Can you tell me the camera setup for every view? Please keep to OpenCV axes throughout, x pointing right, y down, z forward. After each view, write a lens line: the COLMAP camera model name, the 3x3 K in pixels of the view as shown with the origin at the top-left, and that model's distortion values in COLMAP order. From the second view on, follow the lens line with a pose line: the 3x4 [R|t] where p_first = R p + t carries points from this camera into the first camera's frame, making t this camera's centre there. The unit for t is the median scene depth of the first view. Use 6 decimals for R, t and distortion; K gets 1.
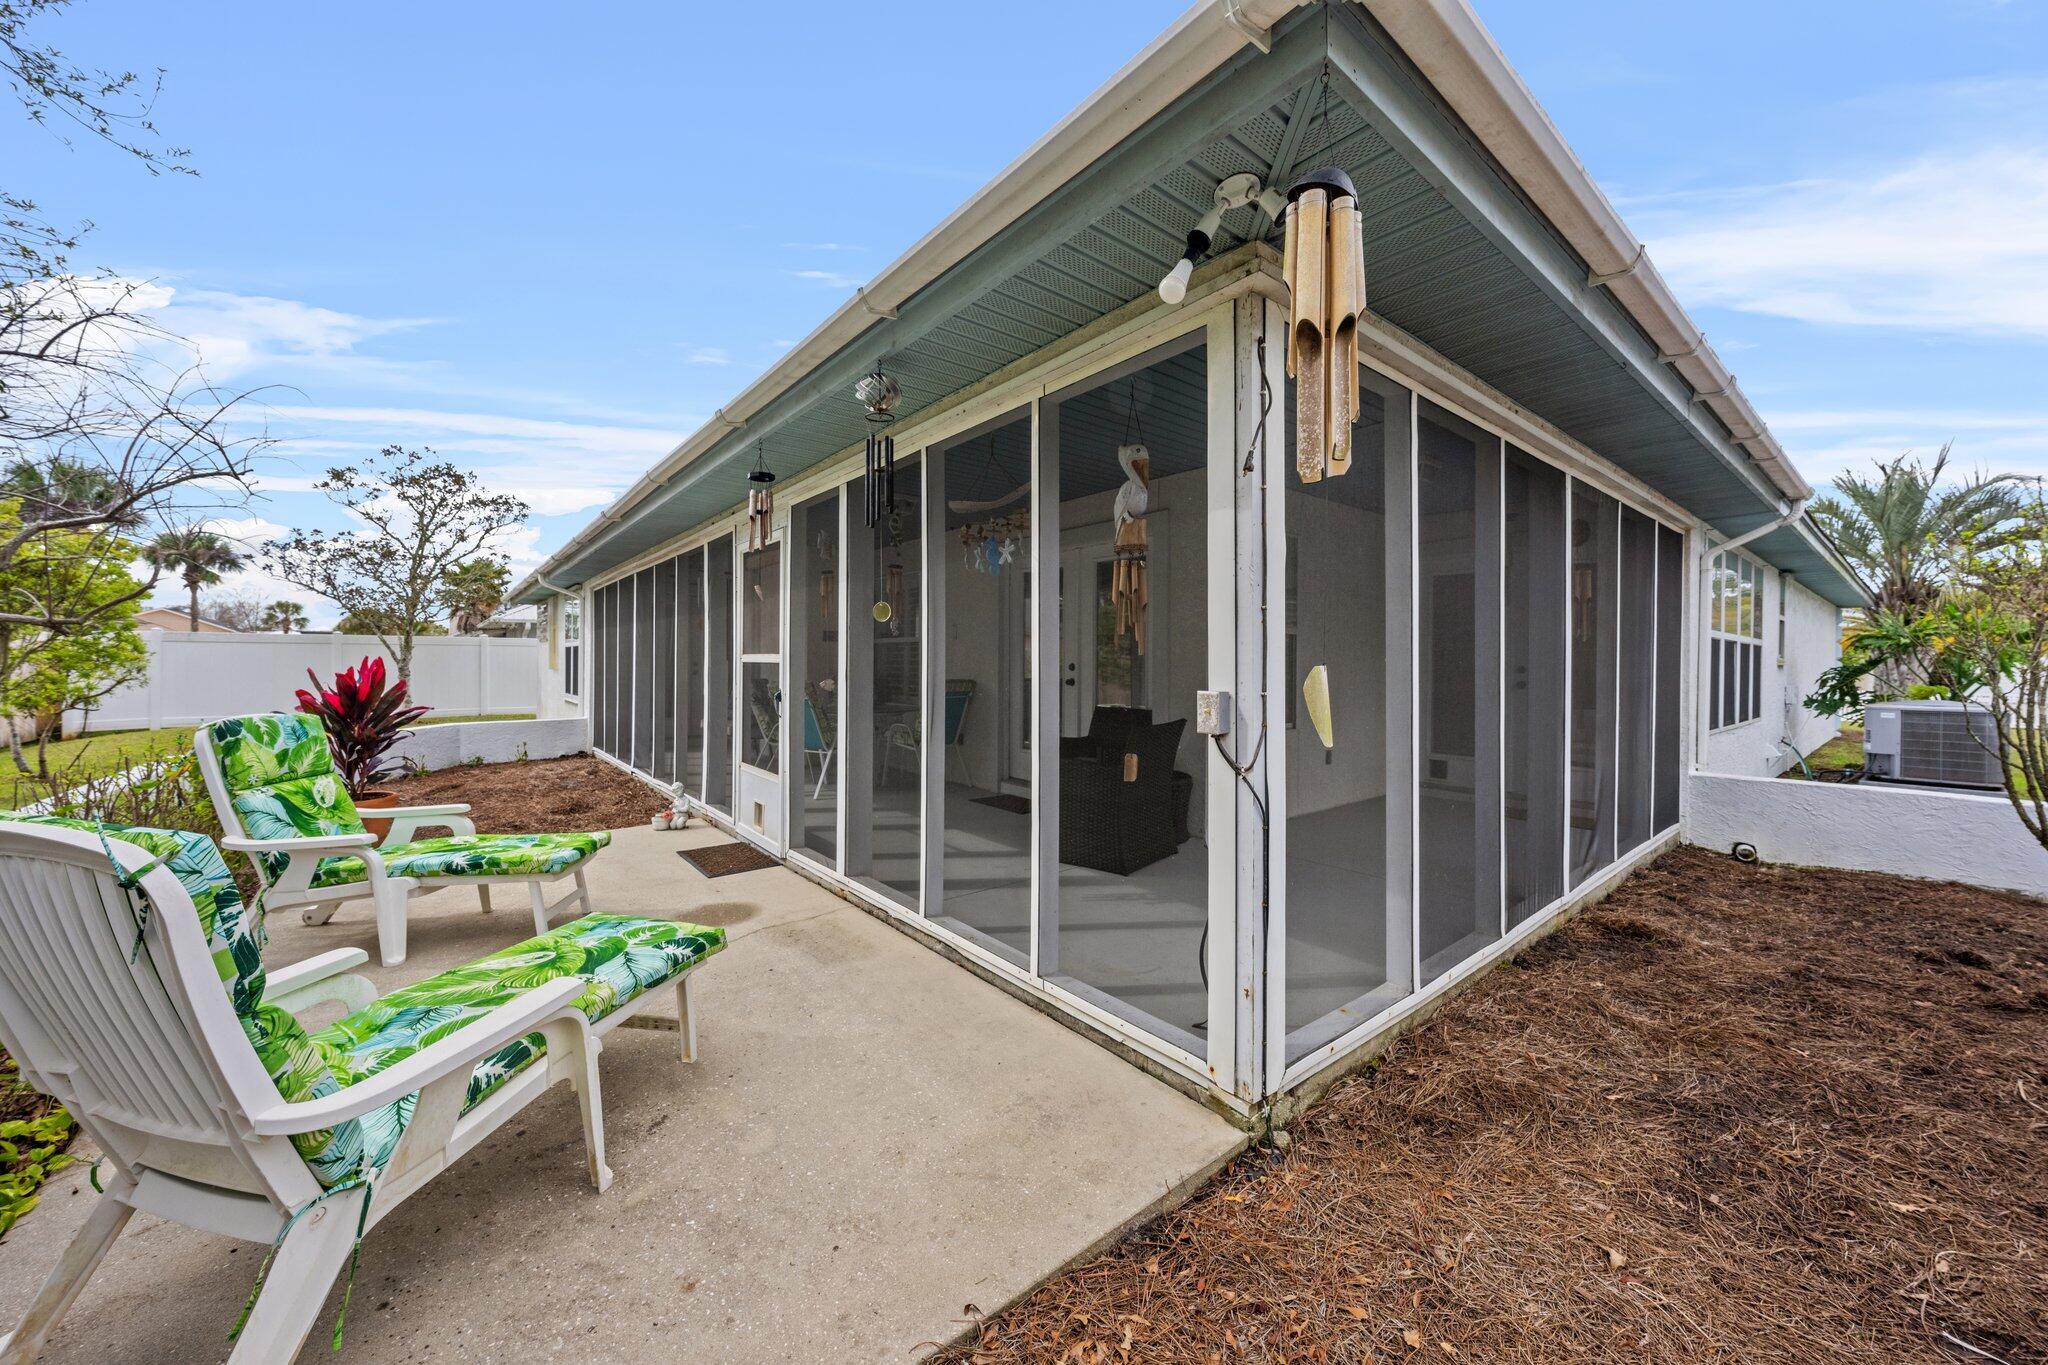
lens RADIAL K [[737.6, 0, 1026.7], [0, 737.6, 663.1], [0, 0, 1]] dist [-0.007654, 0.001065]
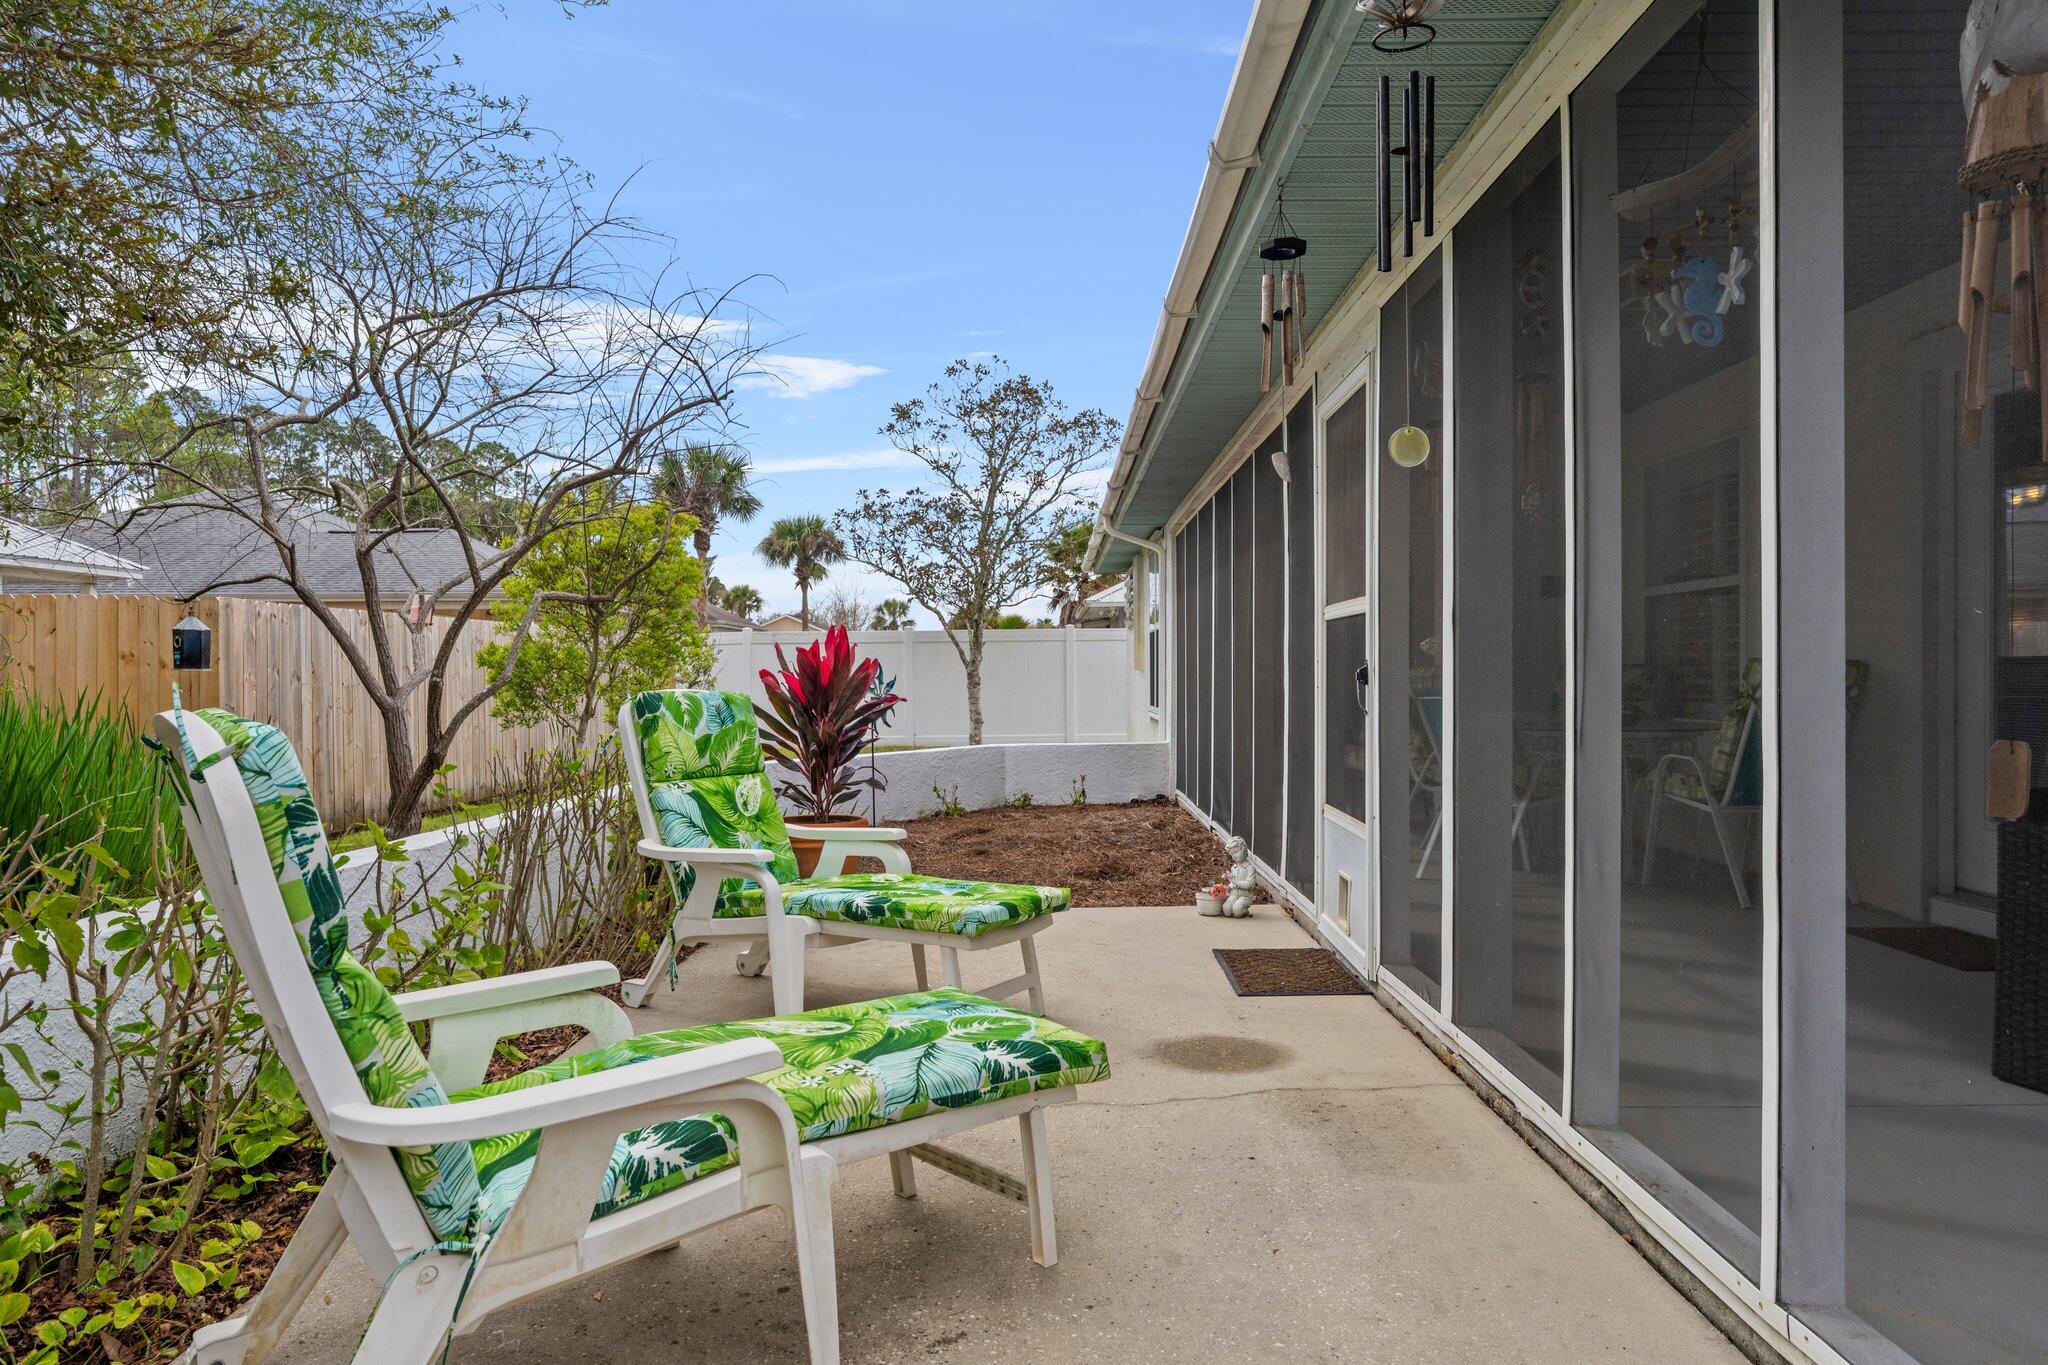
lens RADIAL K [[1357.3, 0, 1021.6], [0, 1357.3, 689.9], [0, 0, 1]] dist [0.008525, -0.009302]
pose [[0.766928, -0.002384, -0.641729, 0.129762], [0.009911, 0.999918, 0.008131, 0.058451], [0.641657, -0.012596, 0.766888, 0.122831]]
